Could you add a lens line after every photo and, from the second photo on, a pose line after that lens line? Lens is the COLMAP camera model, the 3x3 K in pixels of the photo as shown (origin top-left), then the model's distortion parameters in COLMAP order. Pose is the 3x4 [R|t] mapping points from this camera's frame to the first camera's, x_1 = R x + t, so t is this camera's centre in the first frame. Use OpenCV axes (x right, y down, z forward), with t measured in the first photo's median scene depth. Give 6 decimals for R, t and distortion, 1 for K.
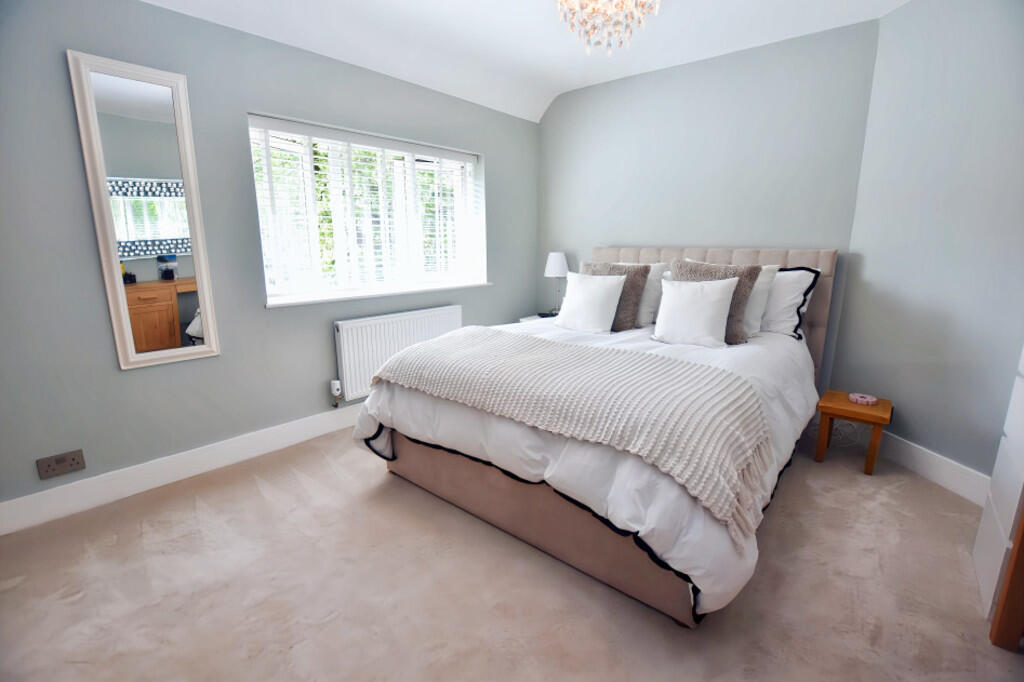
lens RADIAL K [[464.3, 0, 516.1], [0, 464.3, 339.3], [0, 0, 1]] dist [-0.025358, 0.000768]
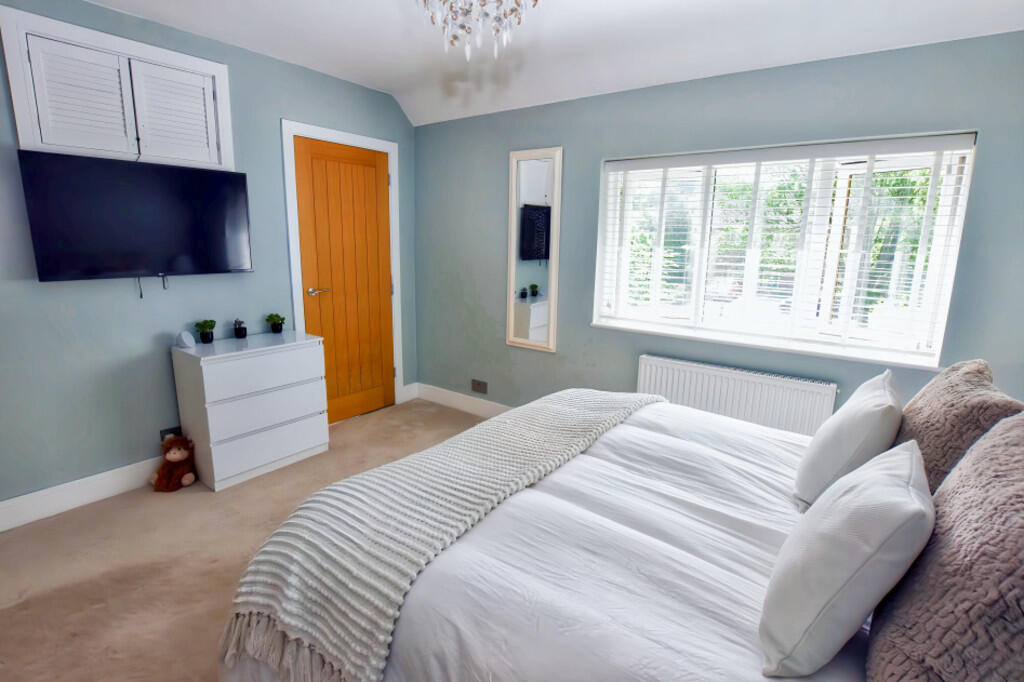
lens RADIAL K [[479.0, 0, 512.0], [0, 479.0, 341.0], [0, 0, 1]] dist [-0.060006, 0.000141]
pose [[0.082913, 0.195026, -0.977287, 0.685873], [-0.222523, 0.959527, 0.172603, -0.209017], [0.971395, 0.203158, 0.122955, 0.705741]]
